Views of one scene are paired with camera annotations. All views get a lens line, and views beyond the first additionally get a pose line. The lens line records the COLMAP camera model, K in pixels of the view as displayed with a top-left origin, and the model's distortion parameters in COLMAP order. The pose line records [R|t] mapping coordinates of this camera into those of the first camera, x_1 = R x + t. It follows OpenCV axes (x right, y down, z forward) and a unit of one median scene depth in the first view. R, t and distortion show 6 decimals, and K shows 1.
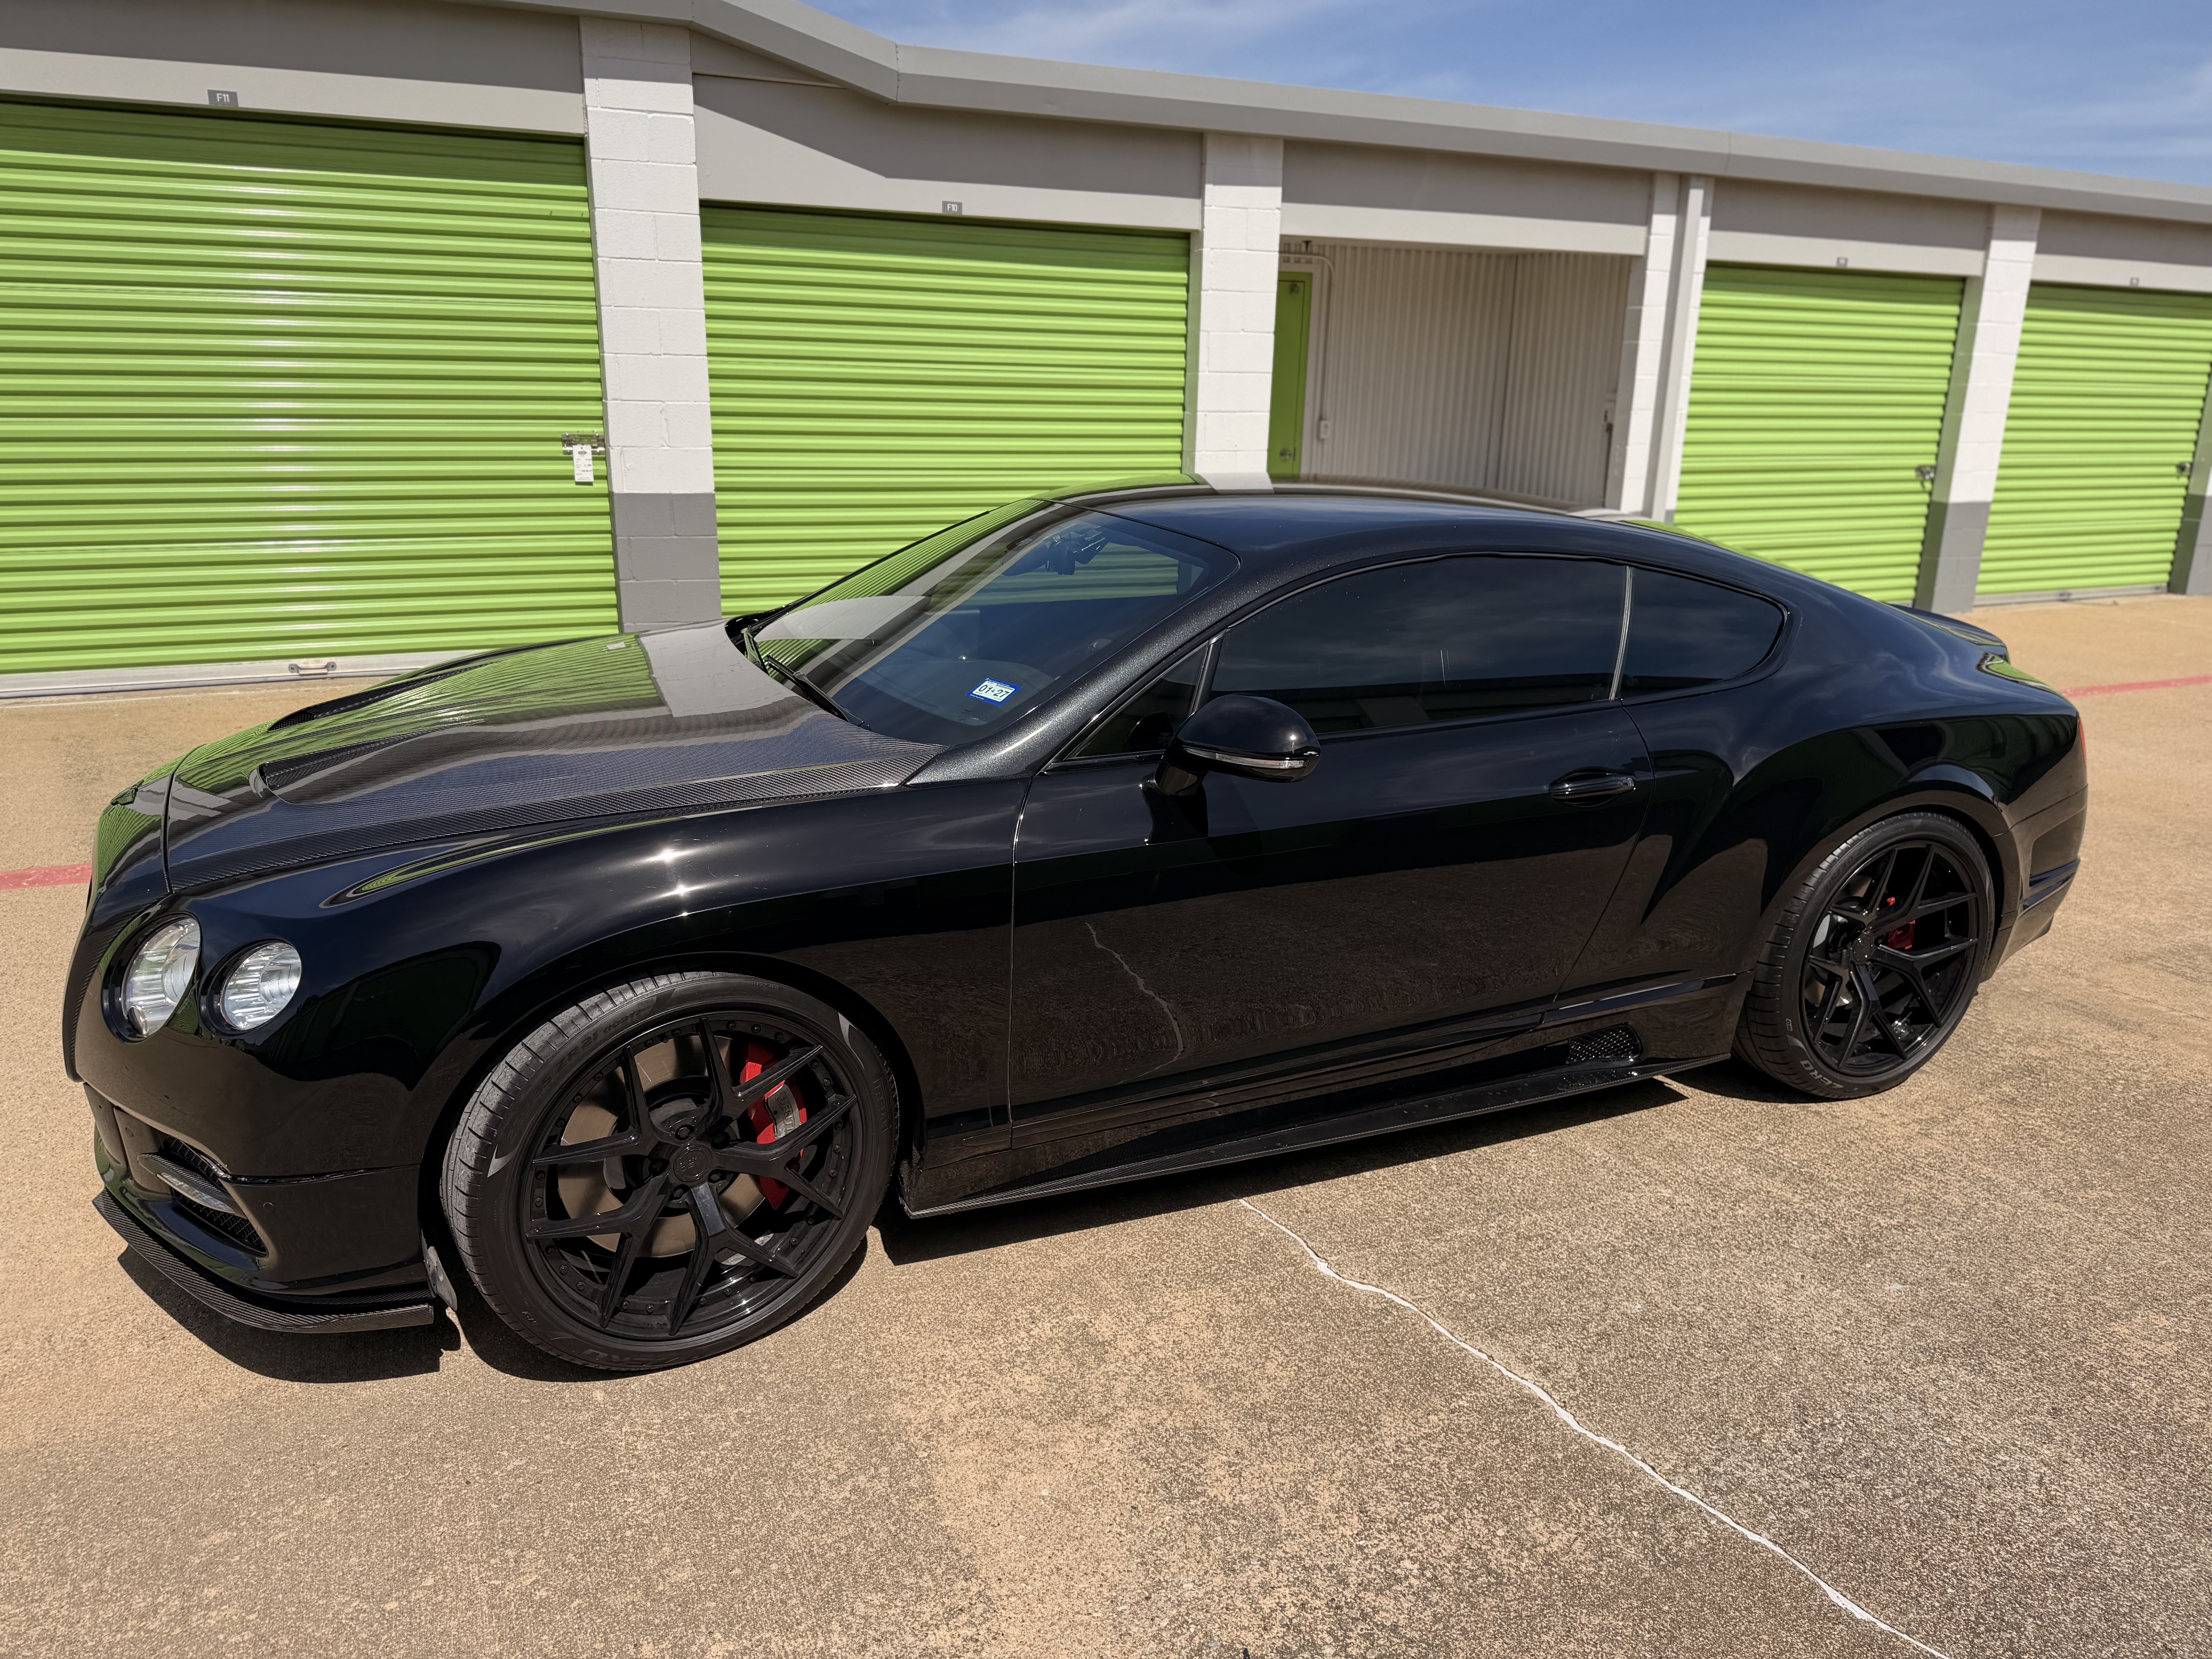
lens RADIAL K [[1638.7, 0, 1106.0], [0, 1638.7, 829.5], [0, 0, 1]] dist [-0.000247, -0.039692]
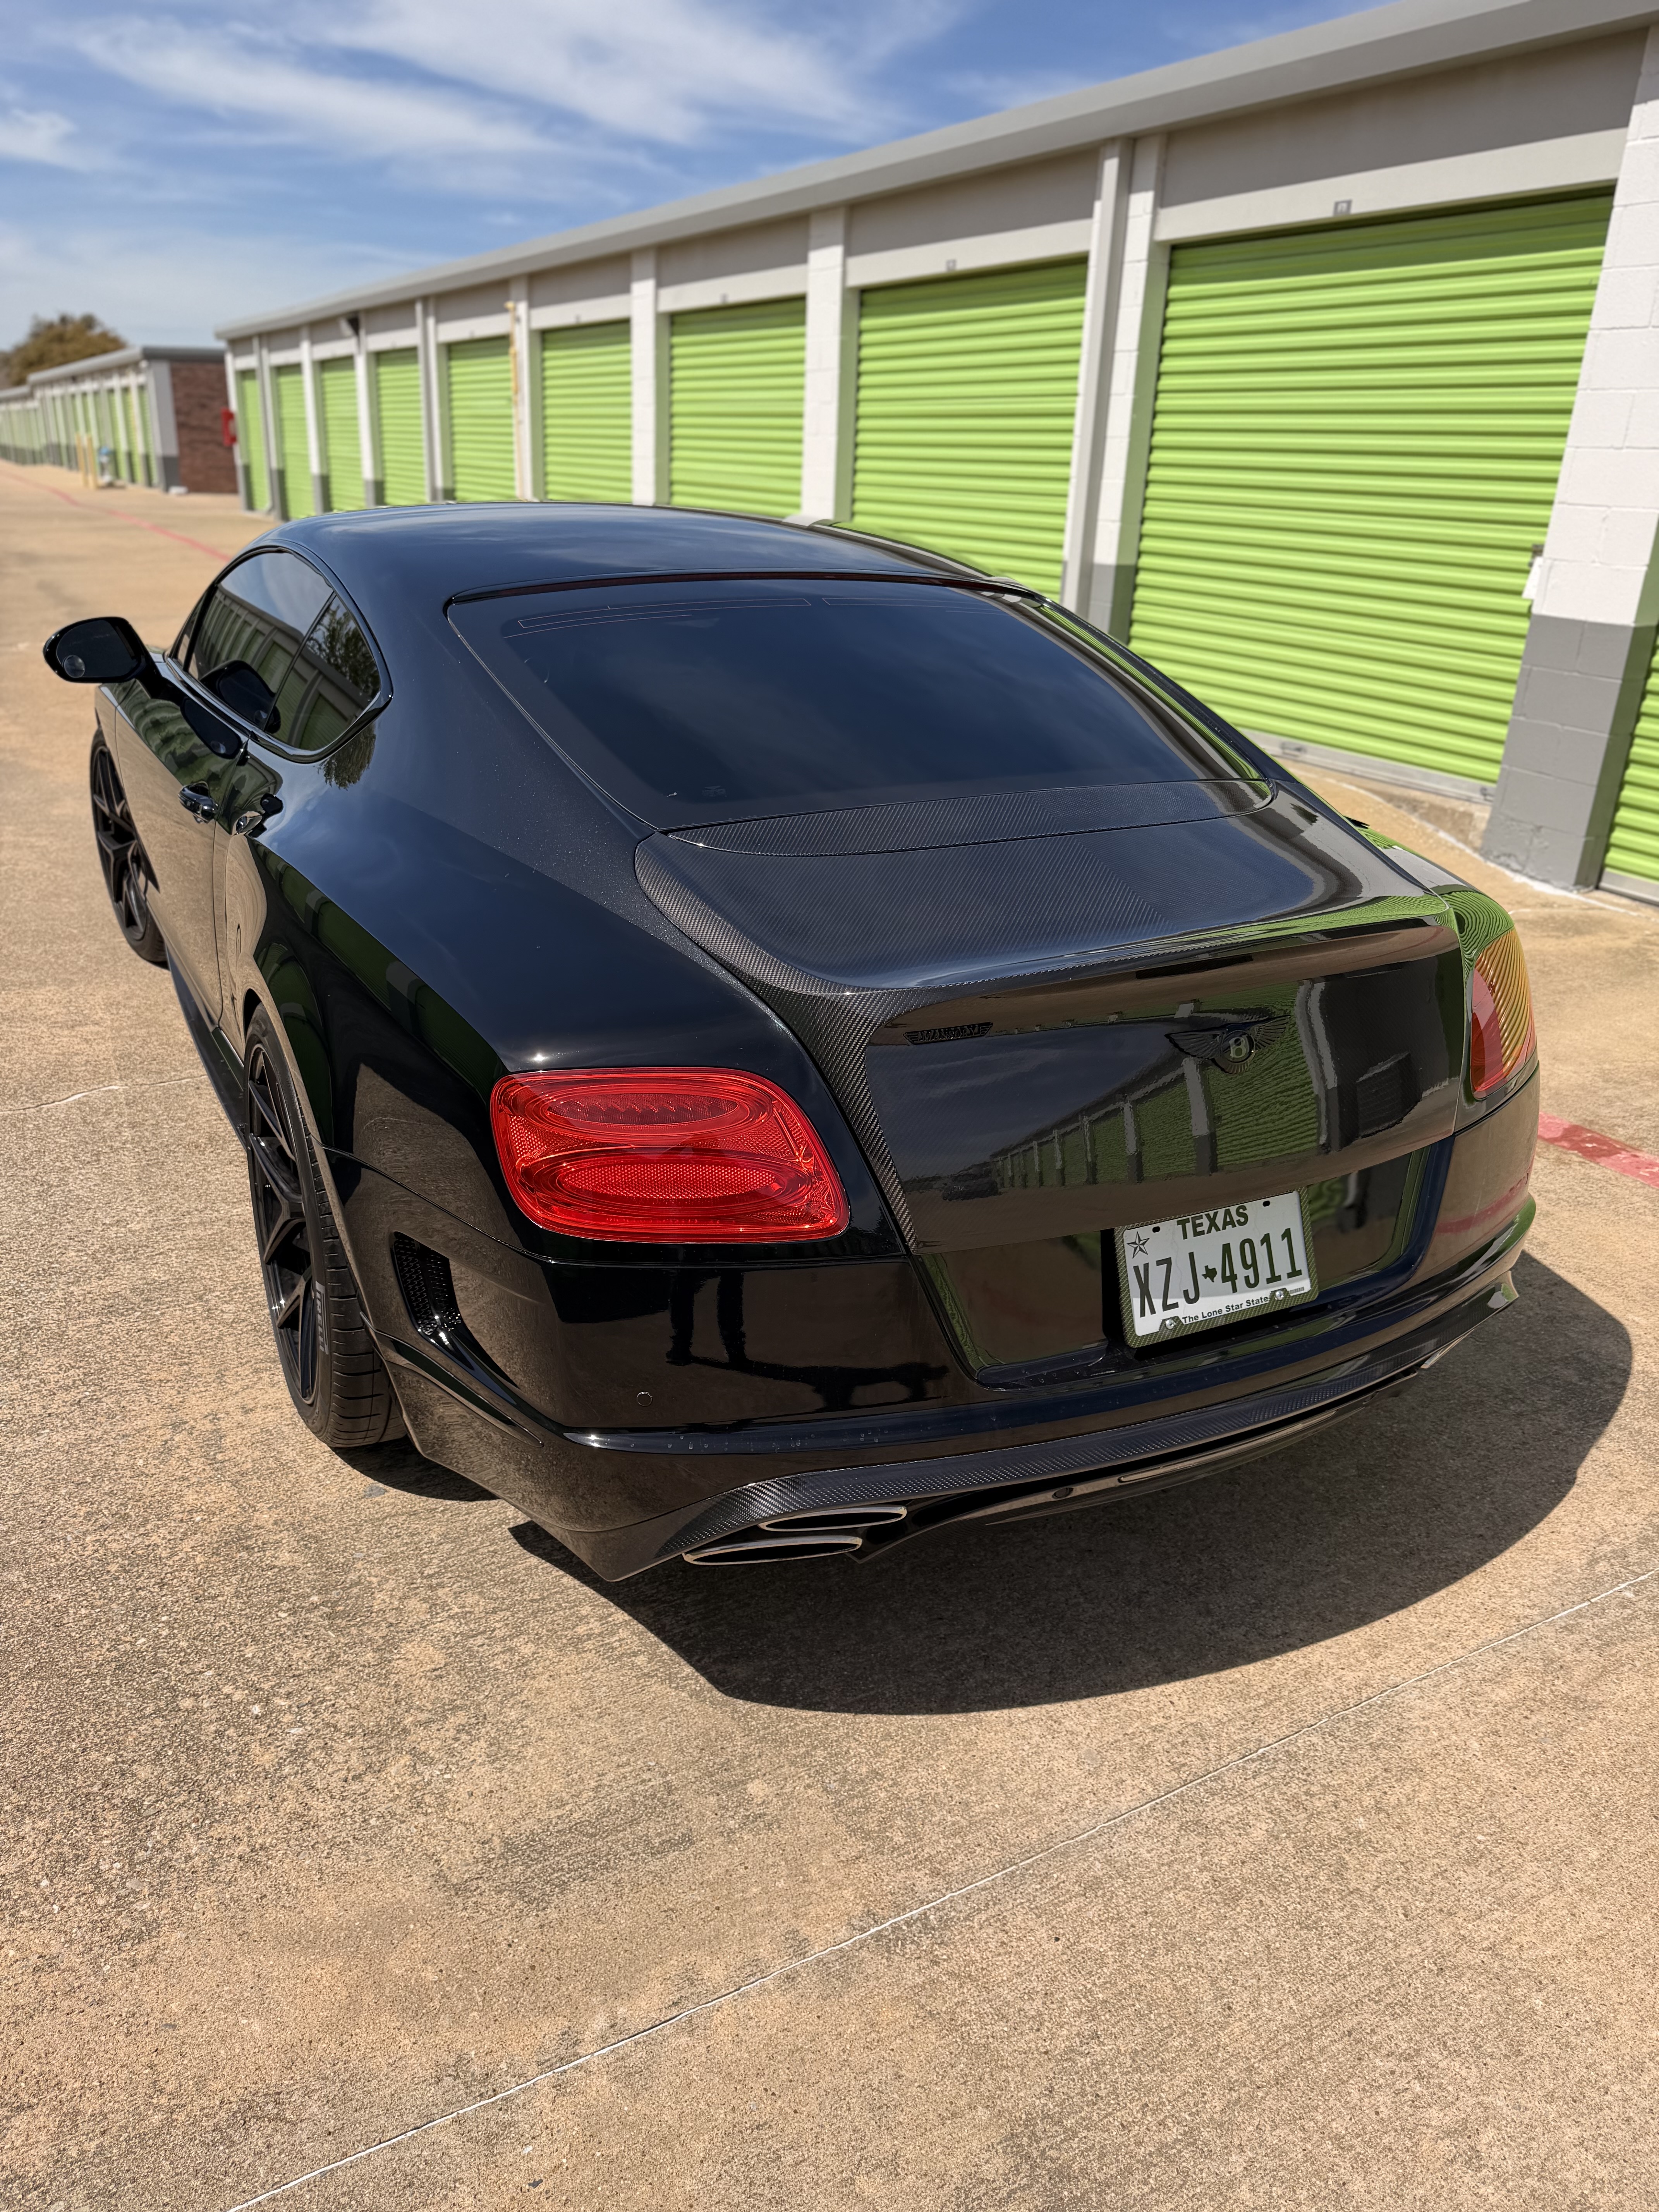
lens RADIAL K [[1589.4, 0, 779.8], [0, 1589.4, 1148.2], [0, 0, 1]] dist [0.003867, -0.004466]
pose [[0.019384, 0.381995, -0.923961, 1.067564], [-0.312044, 0.880284, 0.357391, -0.245746], [0.949870, 0.281388, 0.136263, 1.079830]]
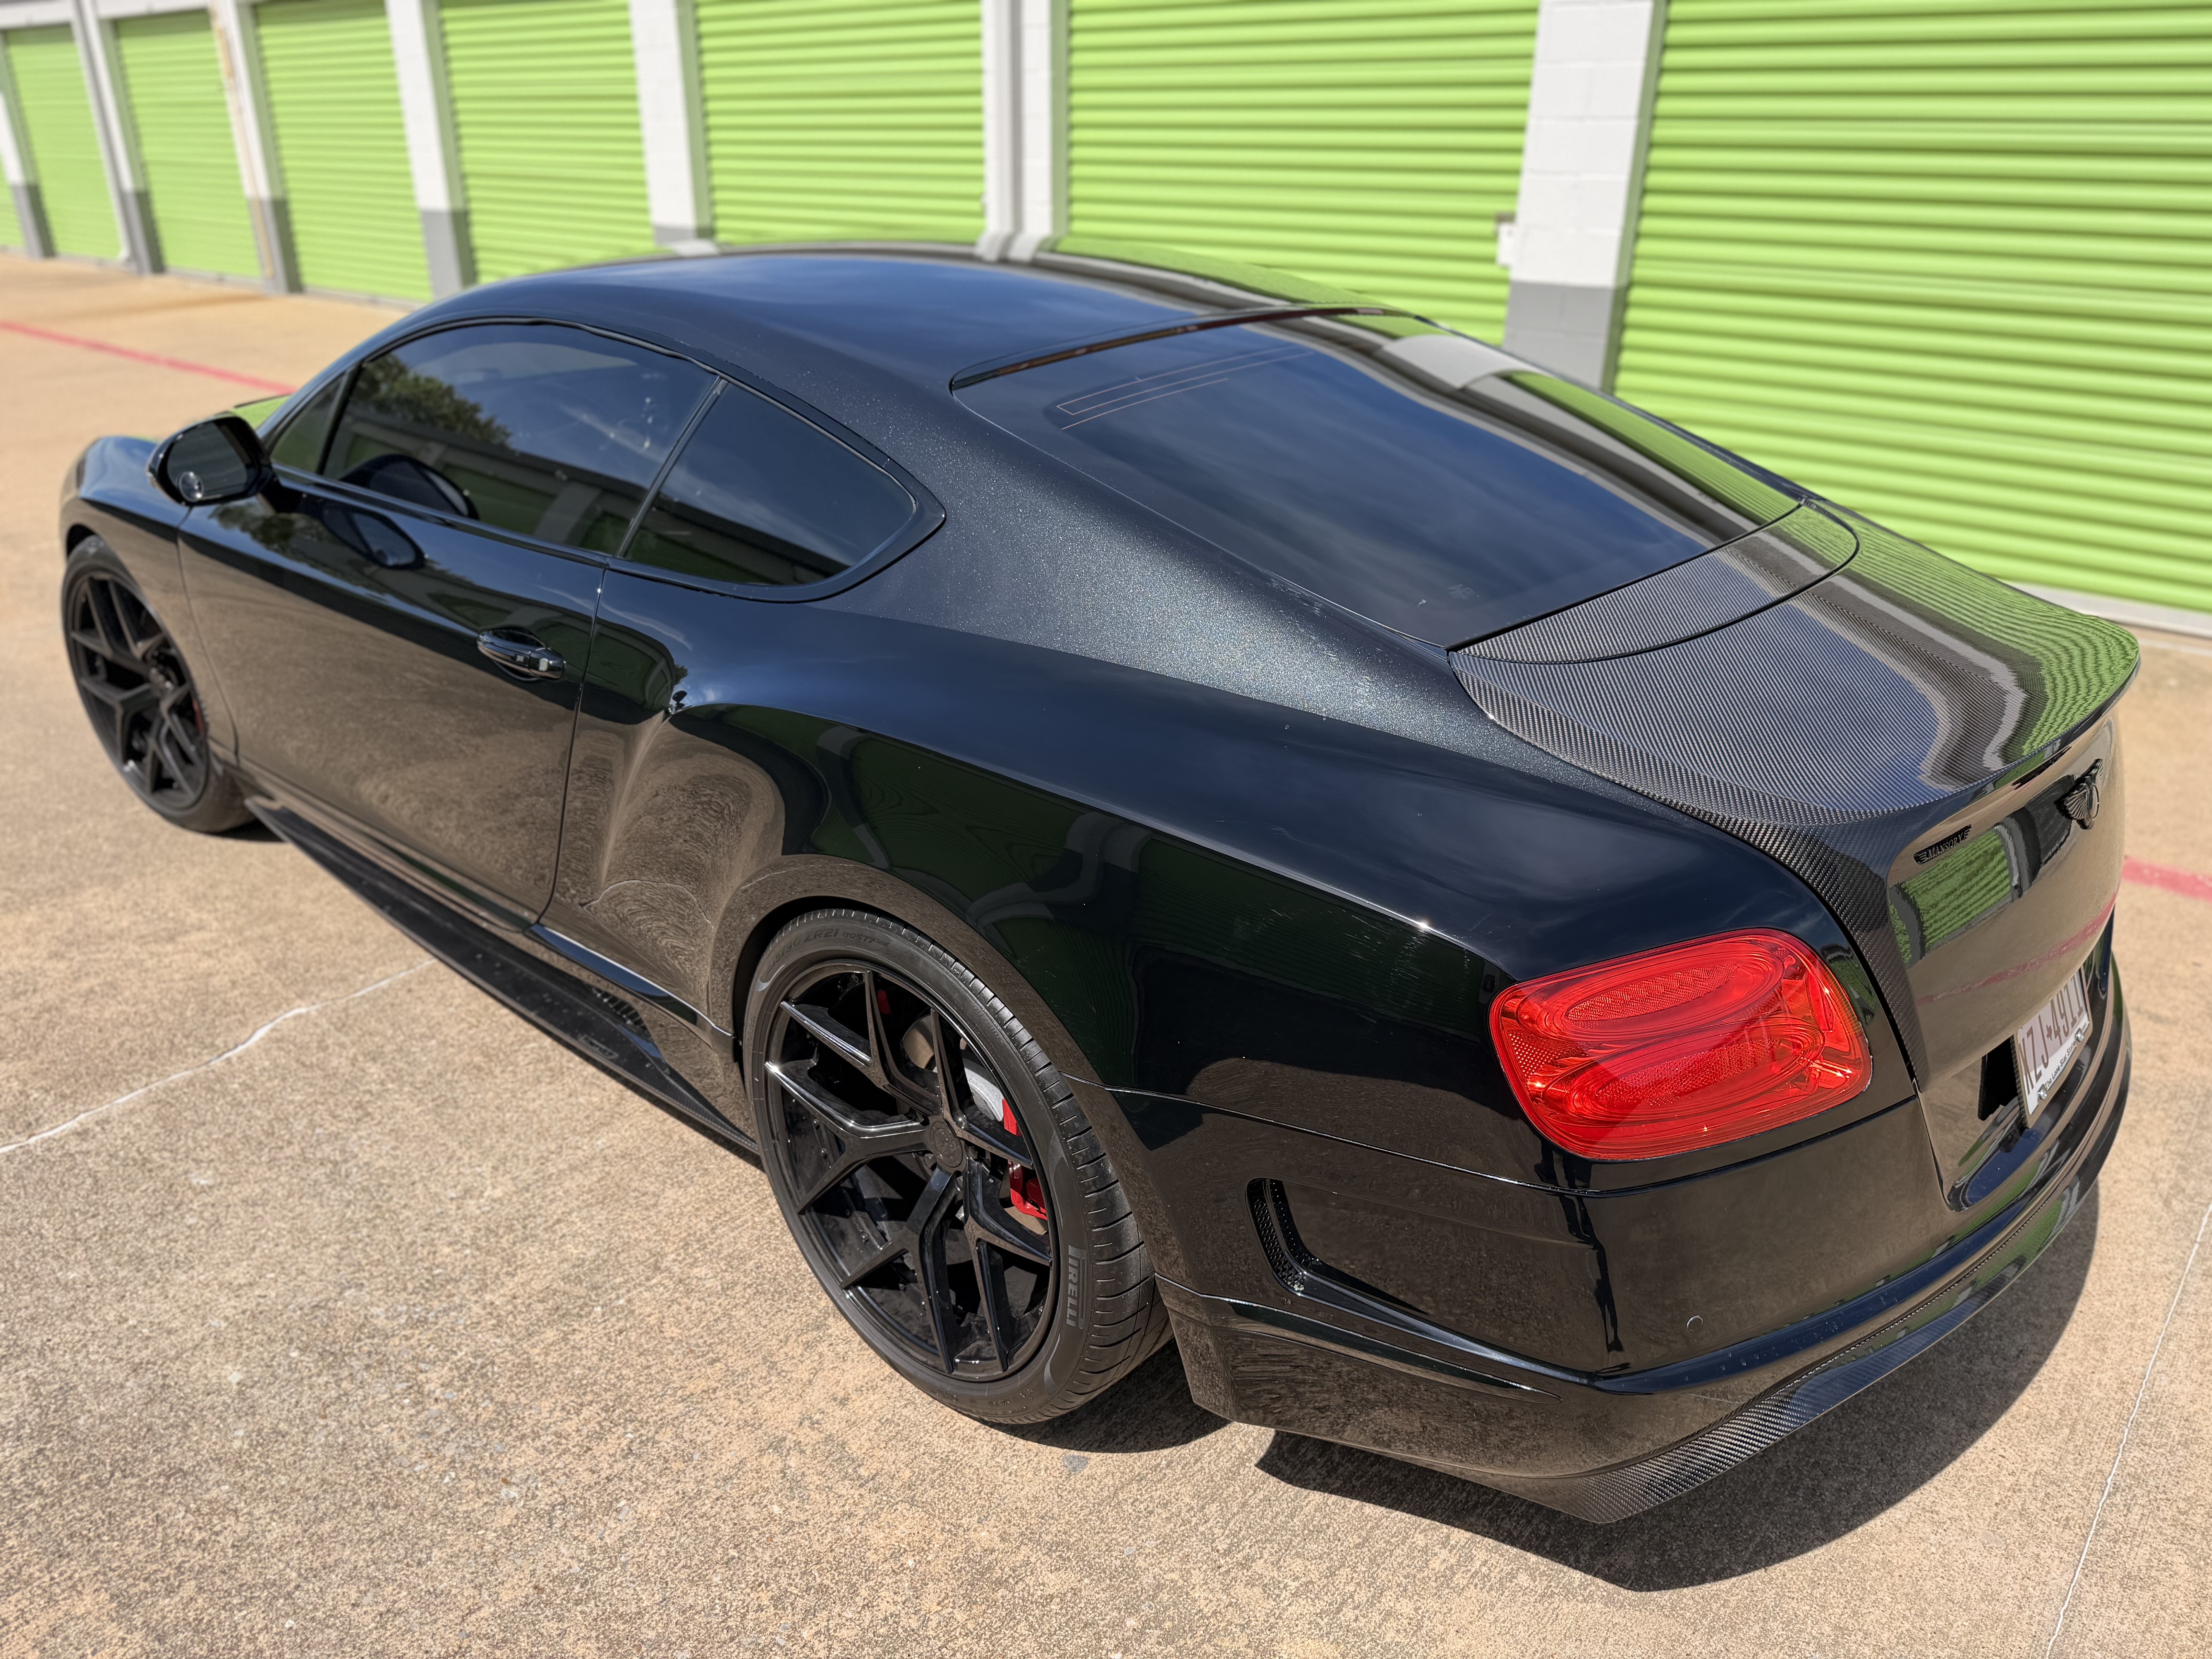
lens RADIAL K [[1589.4, 0, 1071.6], [0, 1589.4, 889.0], [0, 0, 1]] dist [0.003867, -0.004466]
pose [[0.366943, 0.383078, -0.847705, 0.905344], [-0.257700, 0.917469, 0.303054, -0.183804], [0.893836, 0.107250, 0.435378, 0.795326]]
